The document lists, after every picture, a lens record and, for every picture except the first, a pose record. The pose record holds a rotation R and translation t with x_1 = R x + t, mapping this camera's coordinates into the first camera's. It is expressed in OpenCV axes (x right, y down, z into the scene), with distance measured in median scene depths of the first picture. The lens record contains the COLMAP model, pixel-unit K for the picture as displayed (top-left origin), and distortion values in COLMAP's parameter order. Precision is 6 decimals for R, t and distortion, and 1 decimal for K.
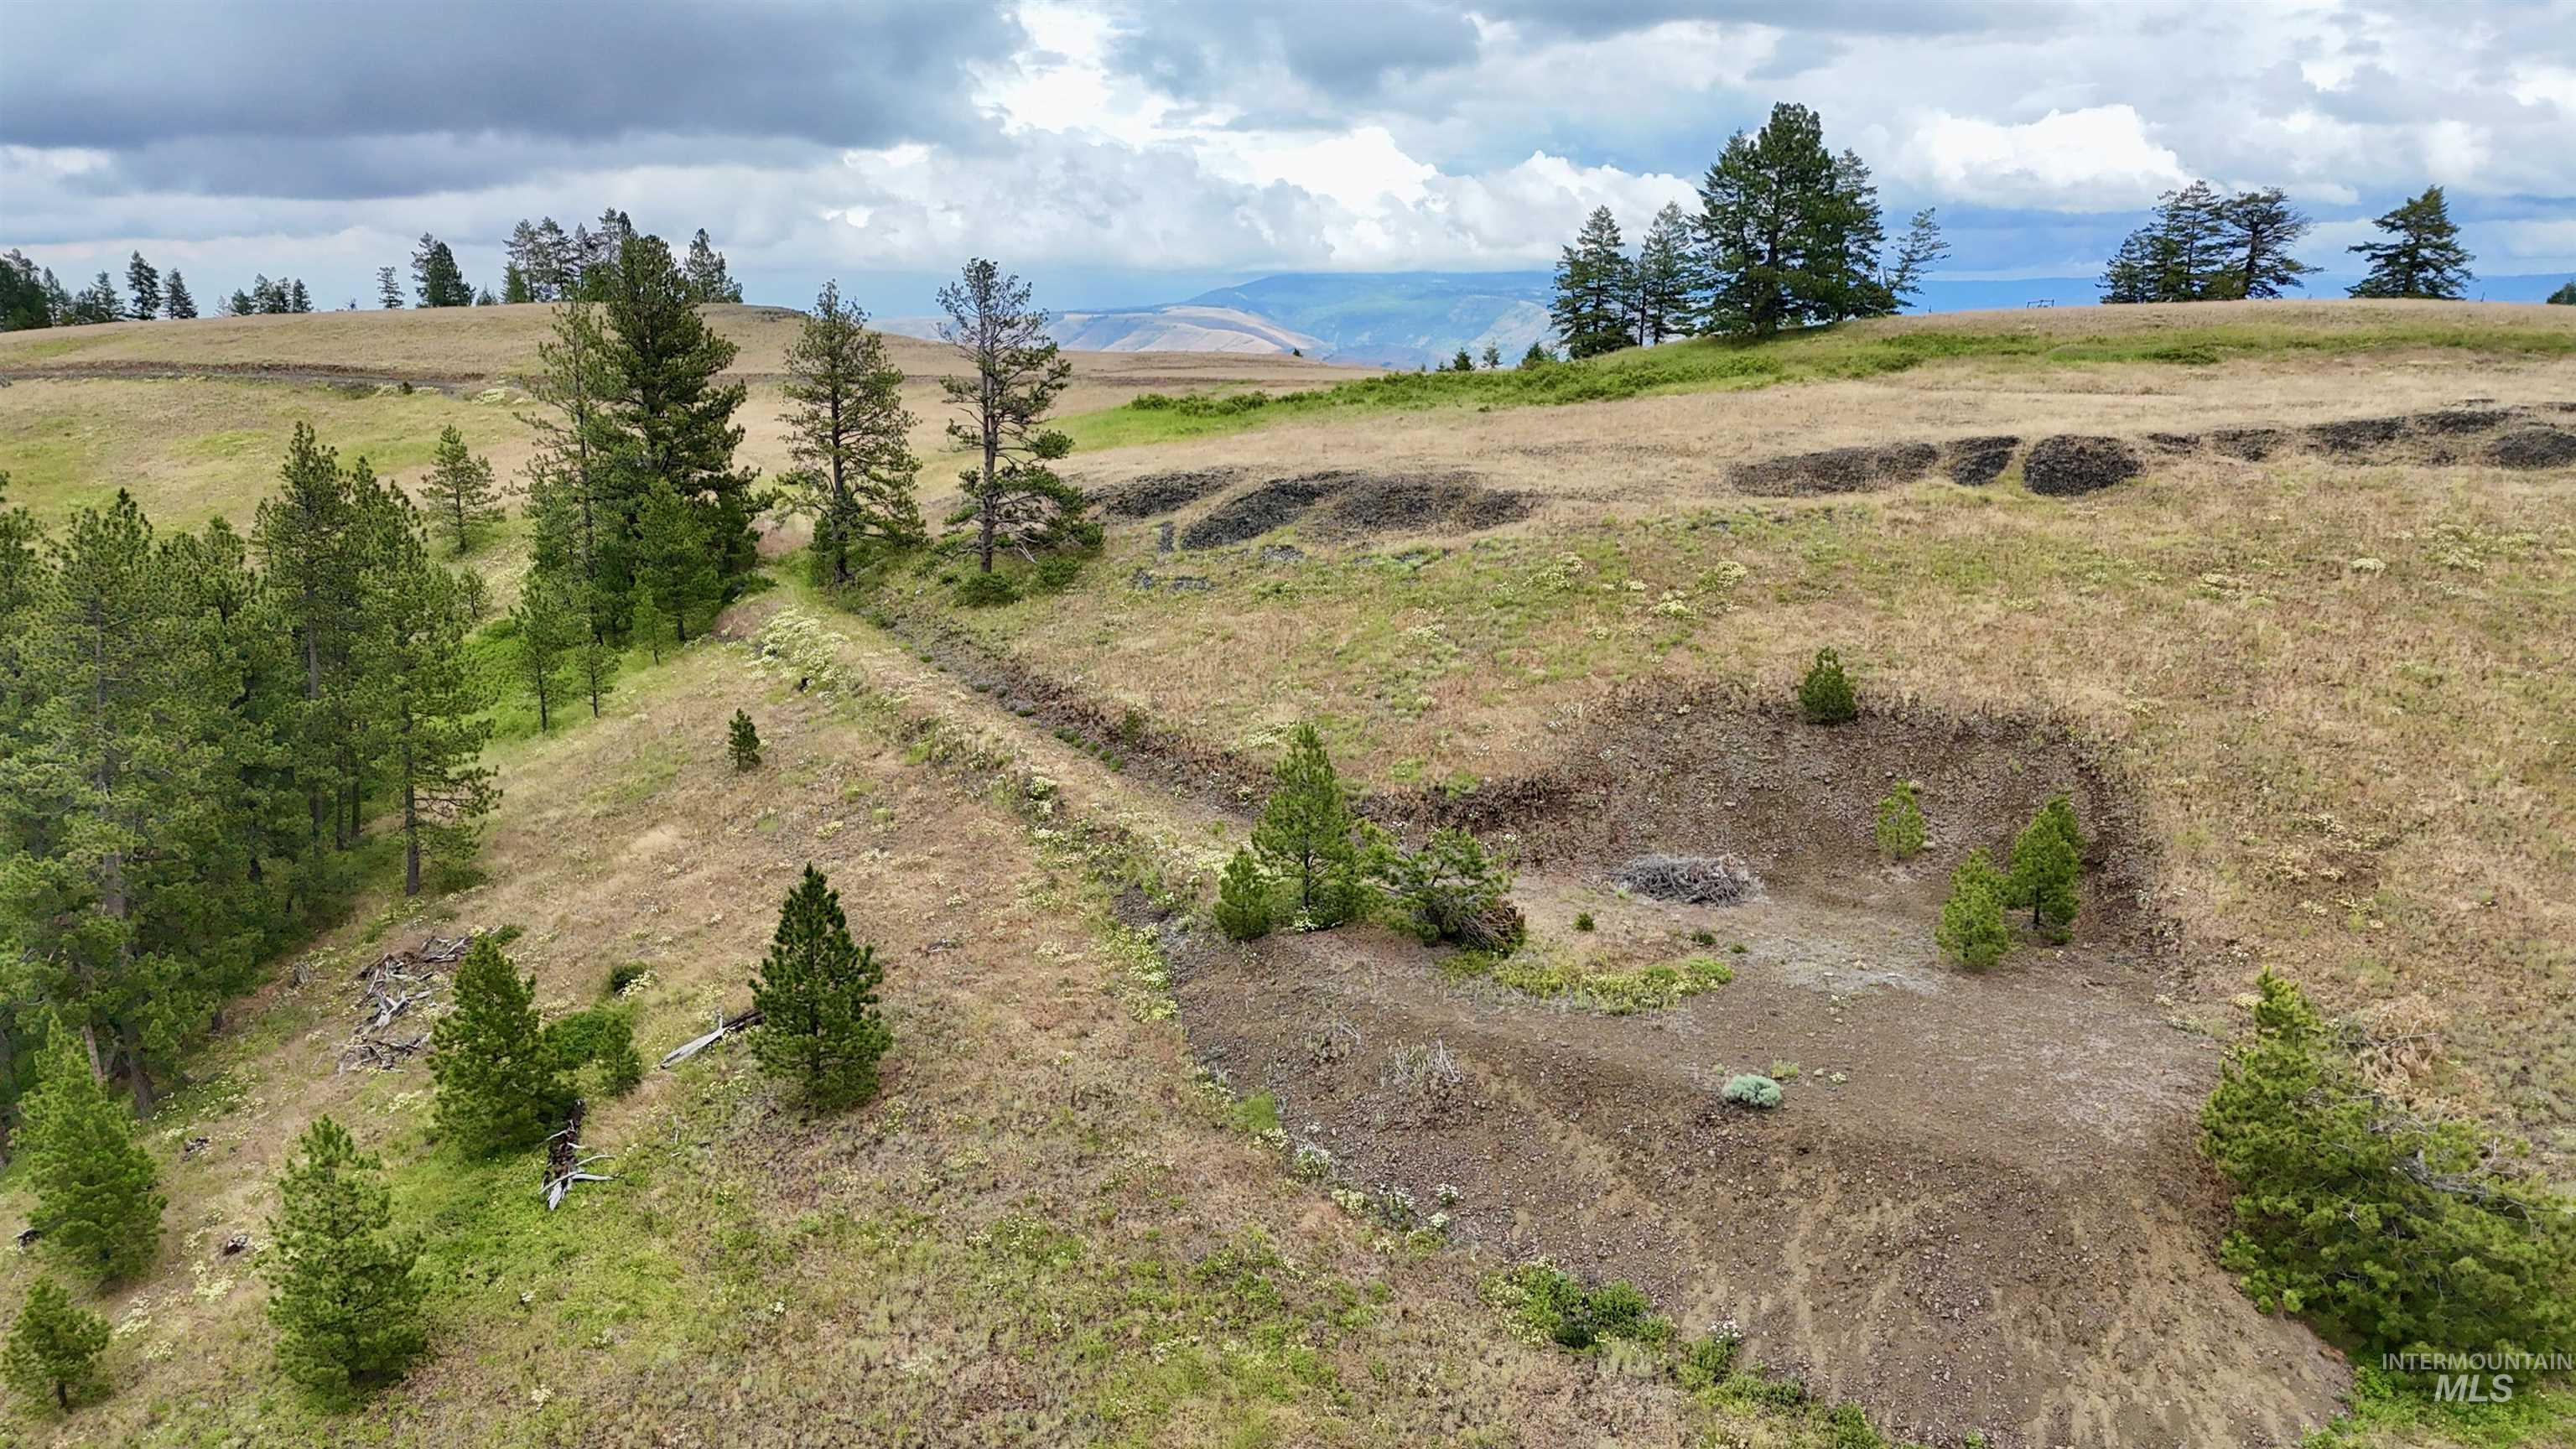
lens RADIAL K [[1880.4, 0, 1290.0], [0, 1880.4, 716.0], [0, 0, 1]] dist [0.087330, -0.087017]
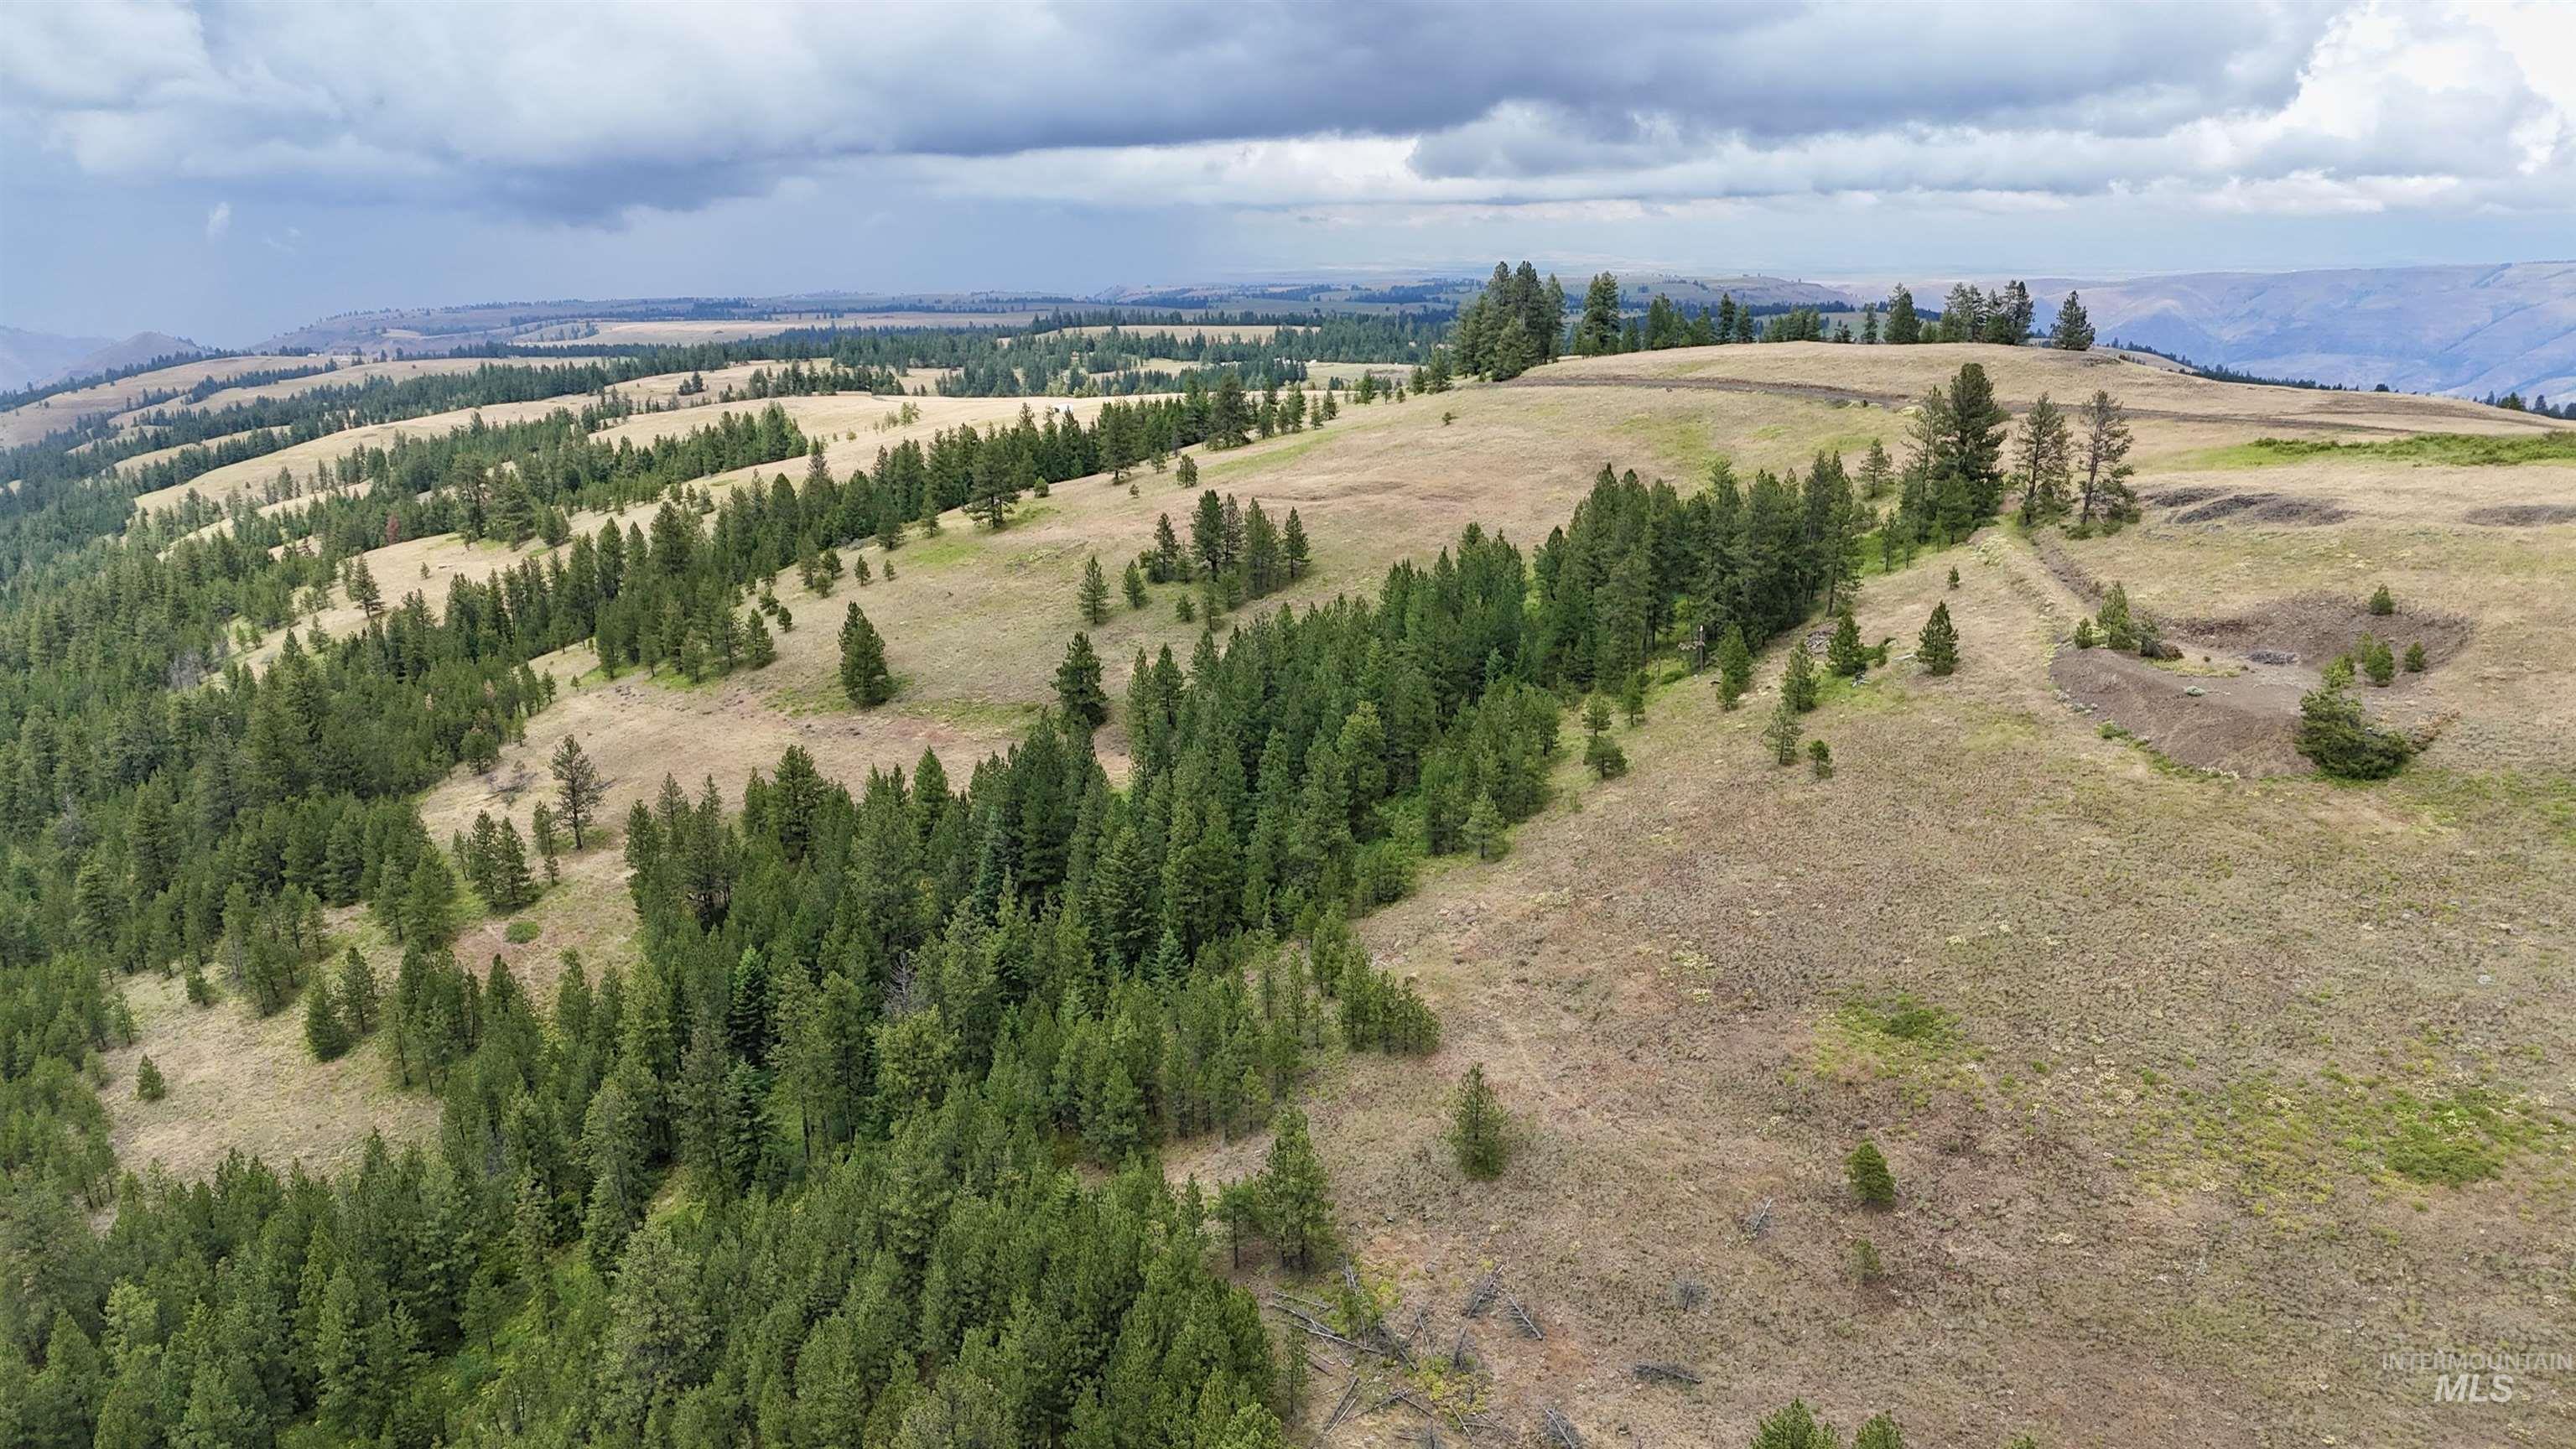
lens RADIAL K [[1883.0, 0, 1291.0], [0, 1883.0, 721.8], [0, 0, 1]] dist [0.085860, -0.089959]
pose [[0.750146, 0.163947, -0.640626, 0.676316], [-0.144875, 0.985989, 0.082688, 0.112632], [0.645207, 0.030783, 0.763388, -1.456902]]
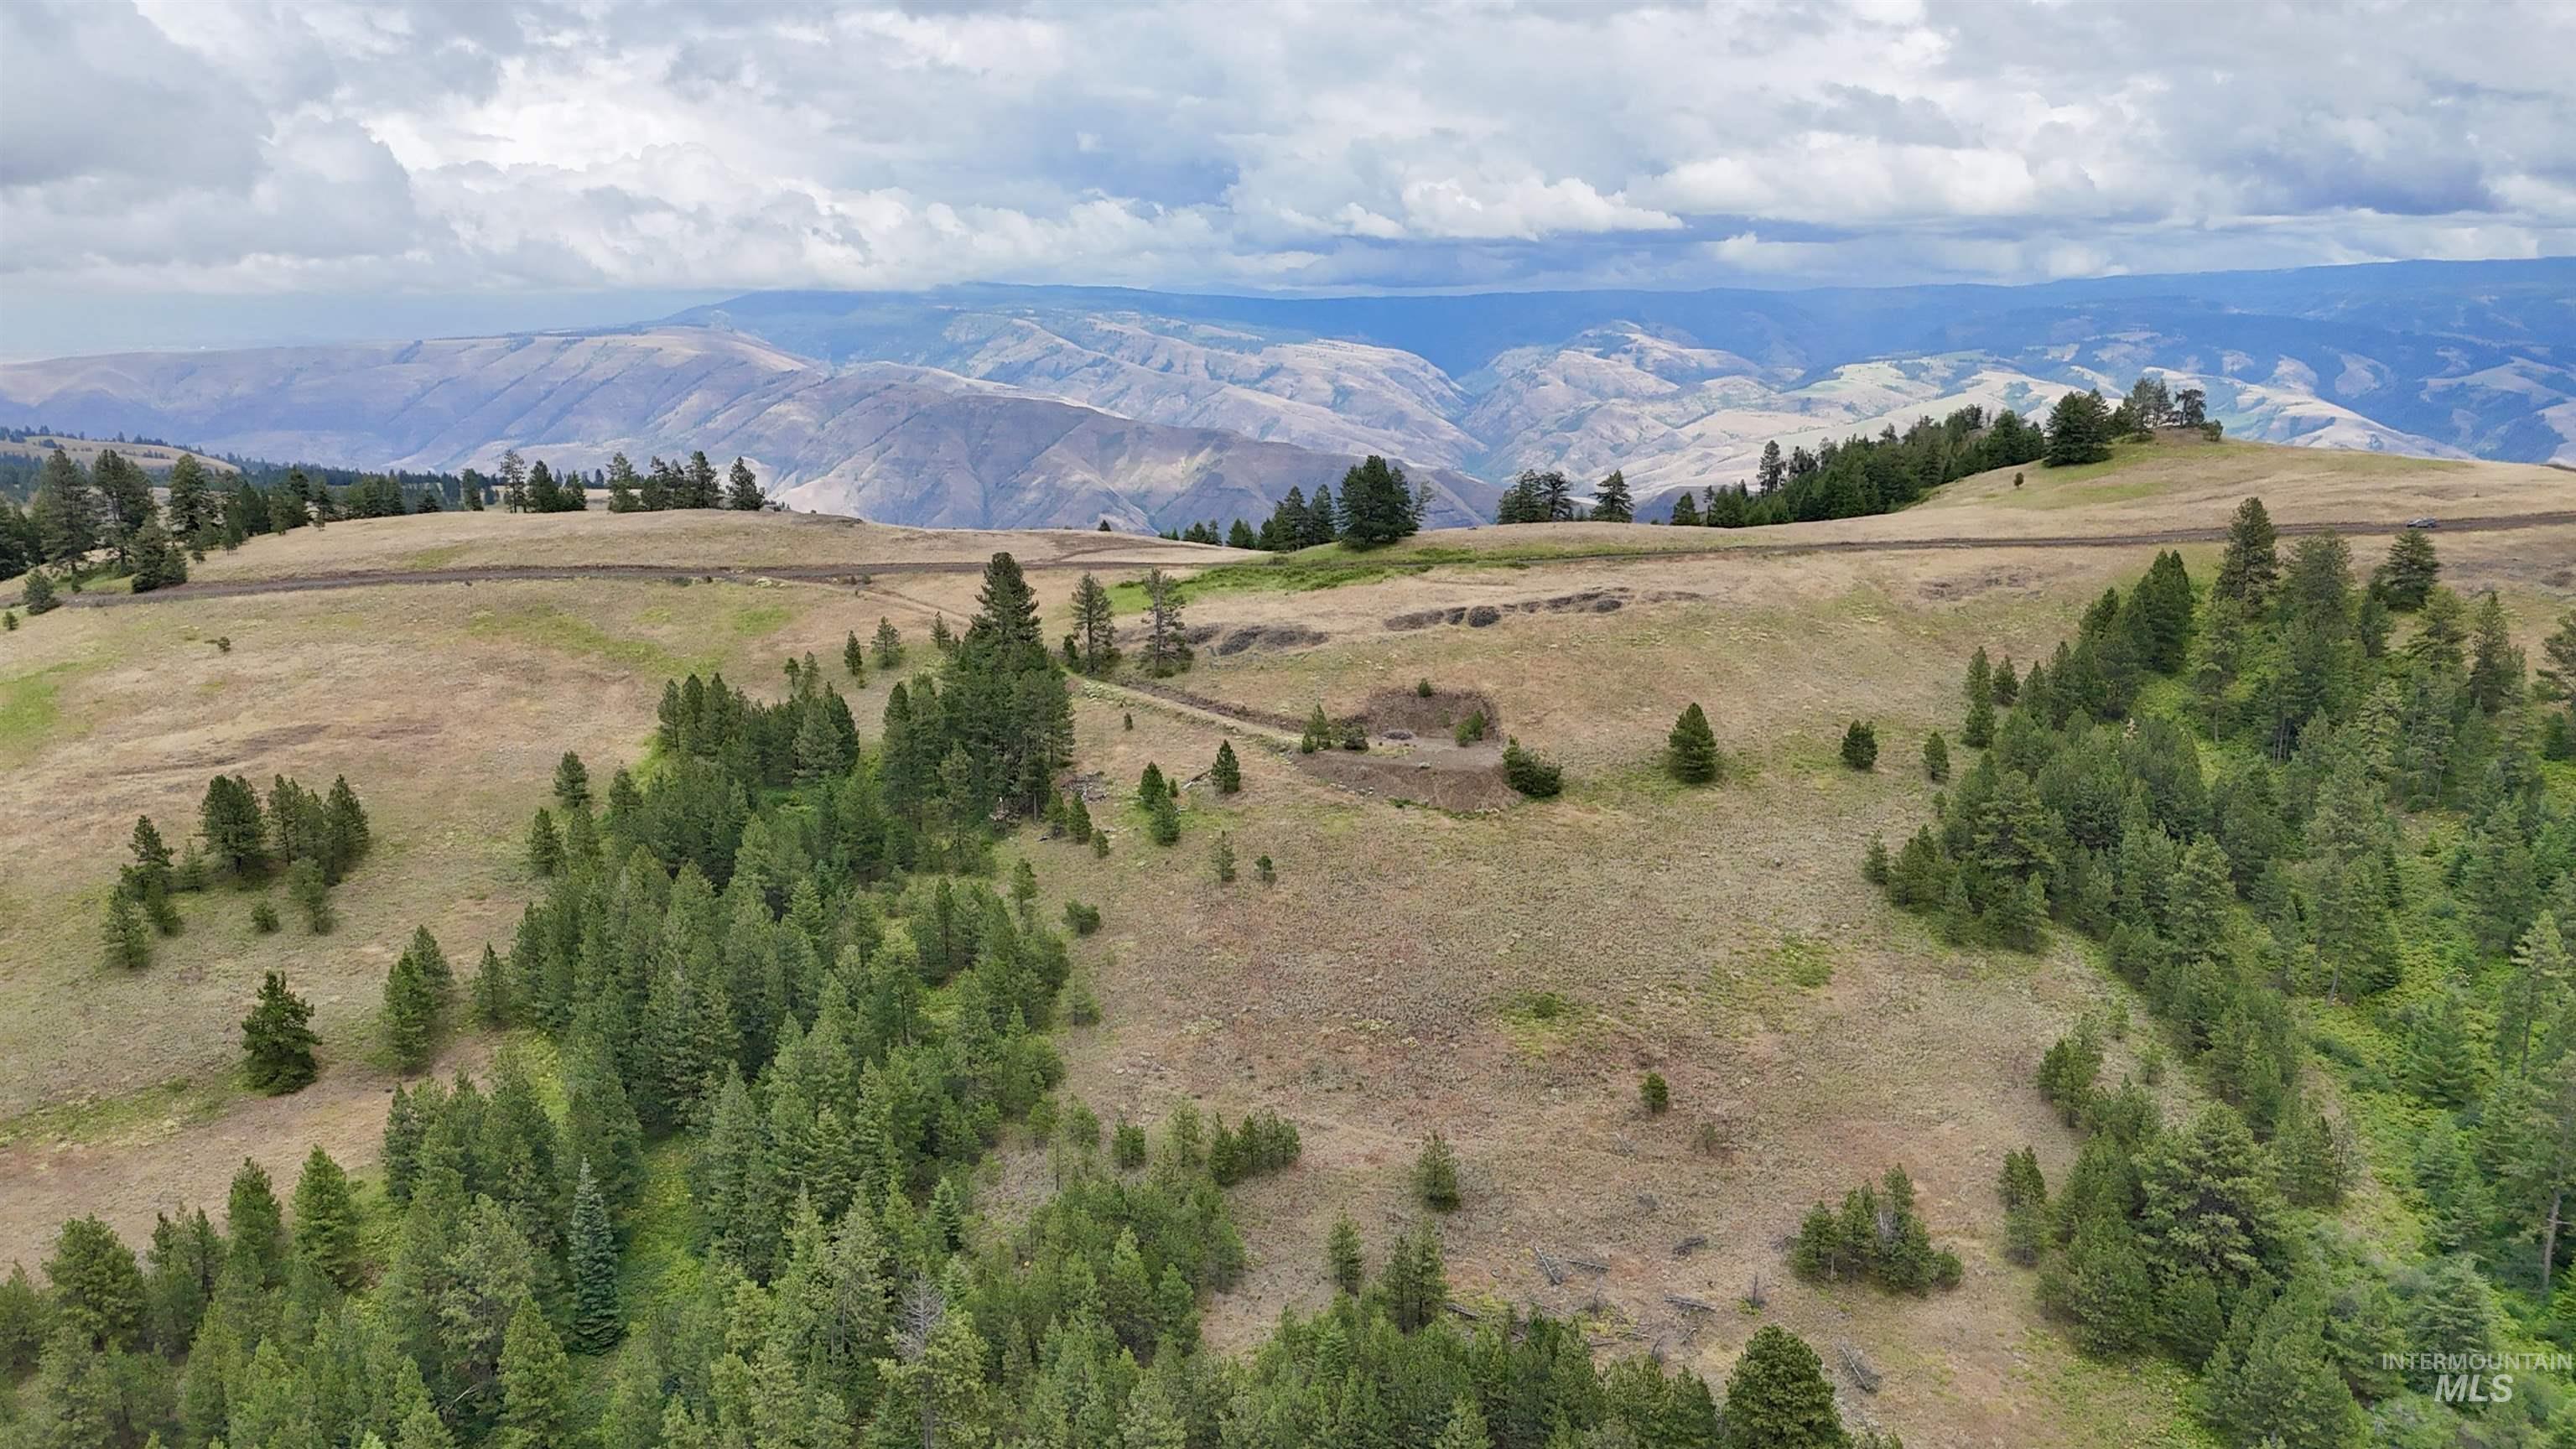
lens RADIAL K [[1883.0, 0, 1291.0], [0, 1883.0, 721.8], [0, 0, 1]] dist [0.085860, -0.089959]
pose [[0.965106, -0.064582, 0.253772, -0.787866], [0.065520, 0.997840, 0.004763, 0.015445], [-0.253532, 0.012030, 0.967252, -2.179096]]
